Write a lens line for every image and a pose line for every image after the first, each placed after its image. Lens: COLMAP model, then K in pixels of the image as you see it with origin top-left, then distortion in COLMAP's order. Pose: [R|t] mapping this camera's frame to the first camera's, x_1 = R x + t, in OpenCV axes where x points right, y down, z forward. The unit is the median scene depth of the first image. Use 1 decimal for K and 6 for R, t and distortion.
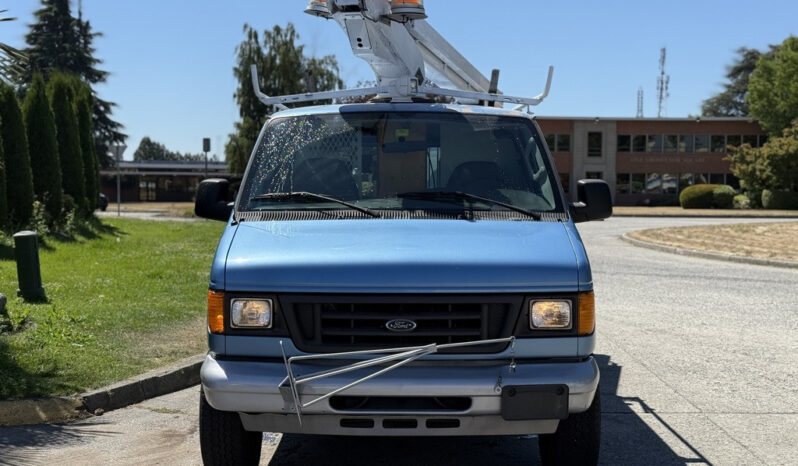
lens RADIAL K [[1140.4, 0, 379.9], [0, 1140.4, 227.5], [0, 0, 1]] dist [0.128902, 0.000000]
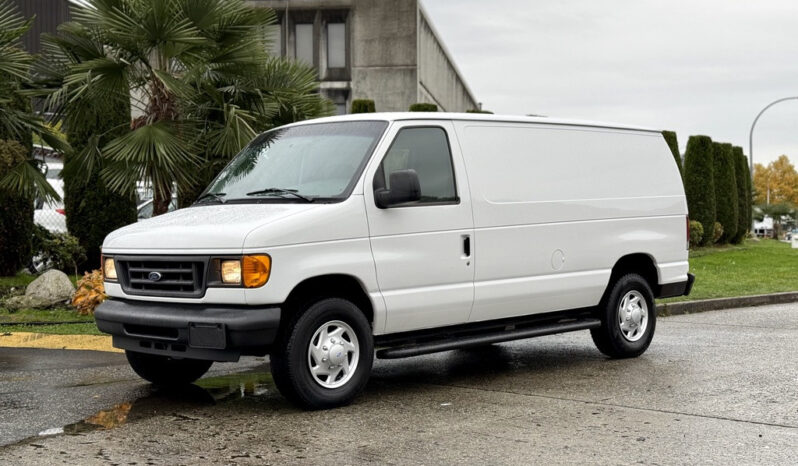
lens RADIAL K [[1140.4, 0, 395.4], [0, 1140.4, 235.1], [0, 0, 1]] dist [0.128902, 0.000000]
pose [[0.704359, -0.005286, -0.709825, 1.014717], [-0.018390, 0.999501, -0.025692, 0.054192], [0.709606, 0.031150, 0.703910, 0.171151]]
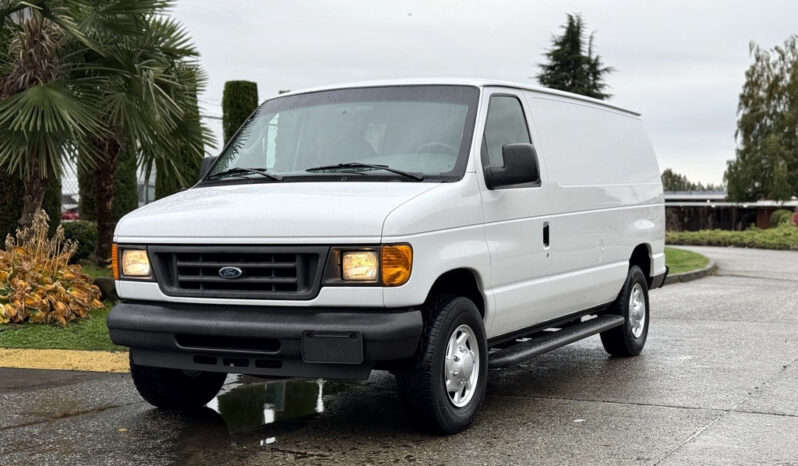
lens RADIAL K [[1140.4, 0, 404.2], [0, 1140.4, 233.3], [0, 0, 1]] dist [0.128902, 0.000000]
pose [[0.890134, 0.000506, -0.455699, 0.550336], [-0.013519, 0.999589, -0.025297, 0.060694], [0.455499, 0.028678, 0.889774, 0.075409]]
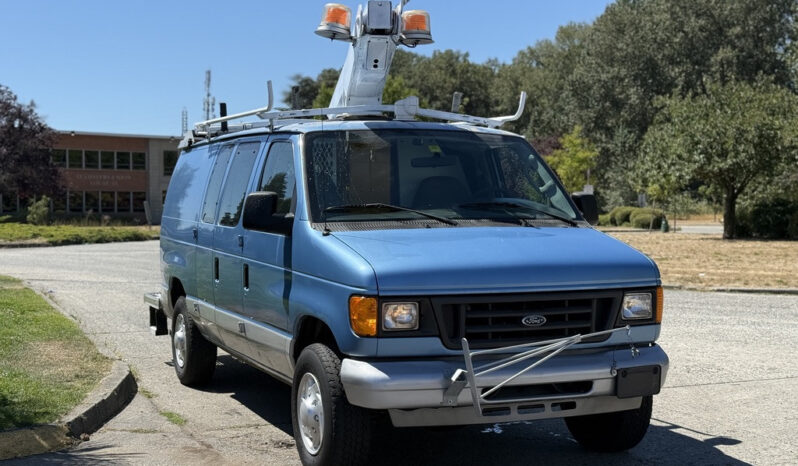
lens RADIAL K [[1140.4, 0, 400.8], [0, 1140.4, 229.3], [0, 0, 1]] dist [0.128902, 0.000000]
pose [[0.914839, -0.013021, 0.403610, -0.451719], [0.019180, 0.999753, -0.011222, 0.005069], [-0.403364, 0.018007, 0.914862, 0.021198]]
